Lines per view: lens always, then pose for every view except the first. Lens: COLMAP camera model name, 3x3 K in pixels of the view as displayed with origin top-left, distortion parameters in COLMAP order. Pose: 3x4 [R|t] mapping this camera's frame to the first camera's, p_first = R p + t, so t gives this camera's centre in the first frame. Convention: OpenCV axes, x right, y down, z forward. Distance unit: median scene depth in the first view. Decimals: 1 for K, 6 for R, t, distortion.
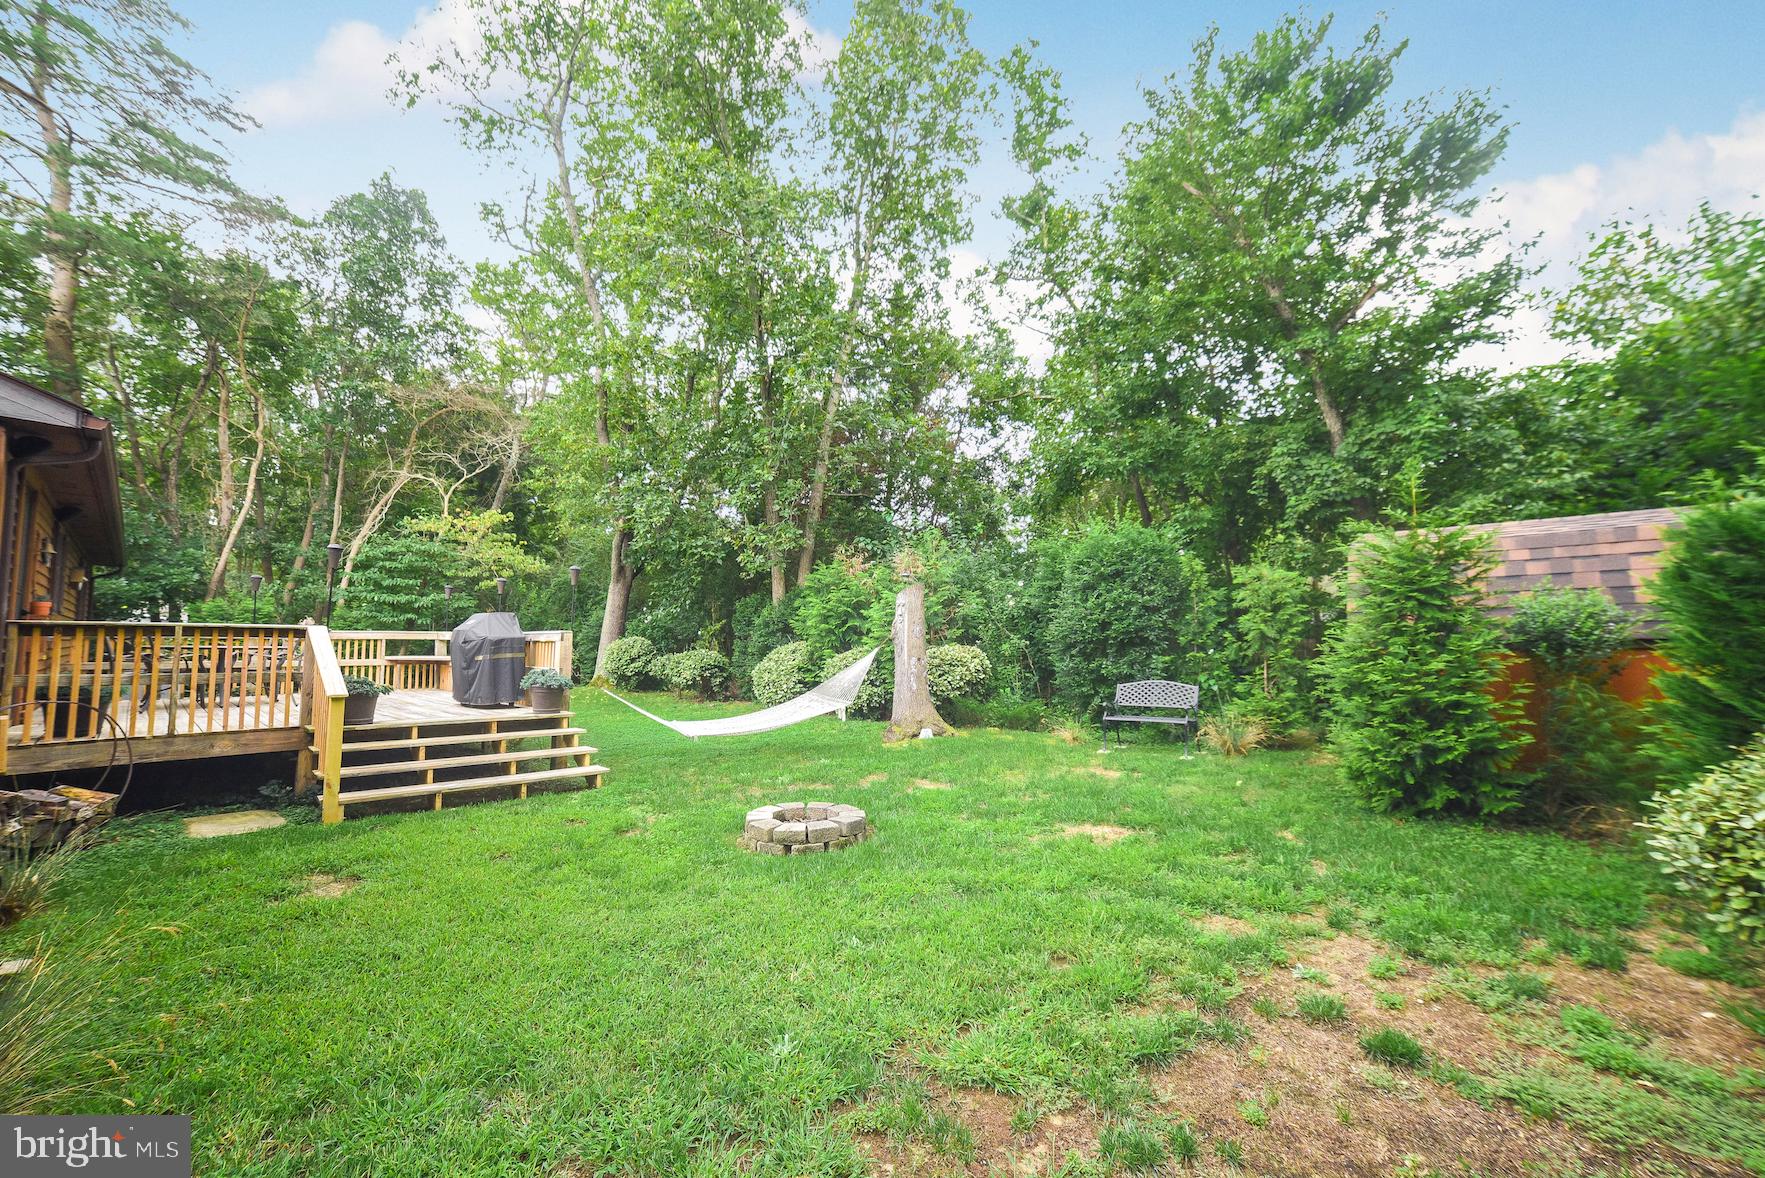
lens RADIAL K [[702.1, 0, 890.1], [0, 702.1, 602.0], [0, 0, 1]] dist [-0.088319, 0.037988]
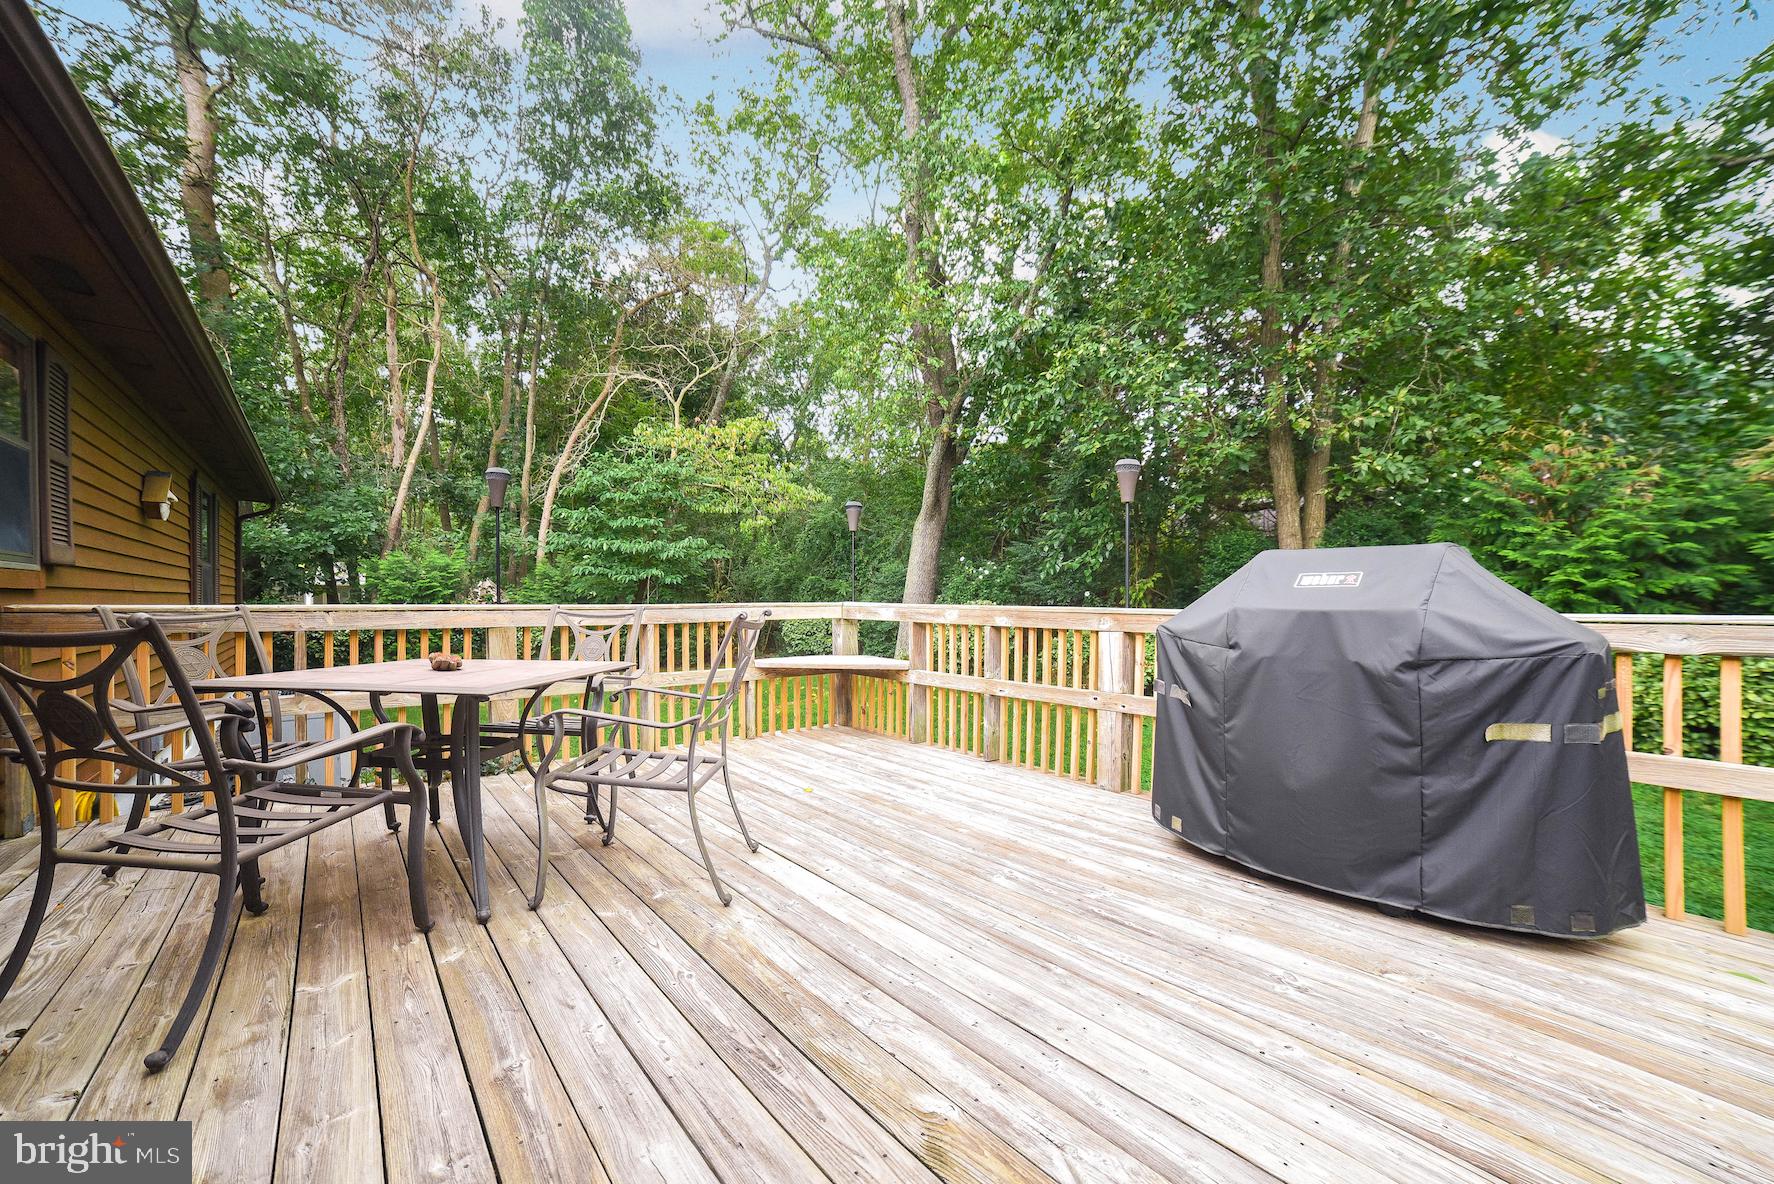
lens RADIAL K [[705.7, 0, 894.7], [0, 705.7, 605.1], [0, 0, 1]] dist [-0.088319, 0.037988]
pose [[0.988589, -0.003037, -0.150604, -0.364683], [0.013571, 0.997527, 0.068968, 0.008825], [0.150022, -0.070225, 0.986185, 0.349990]]
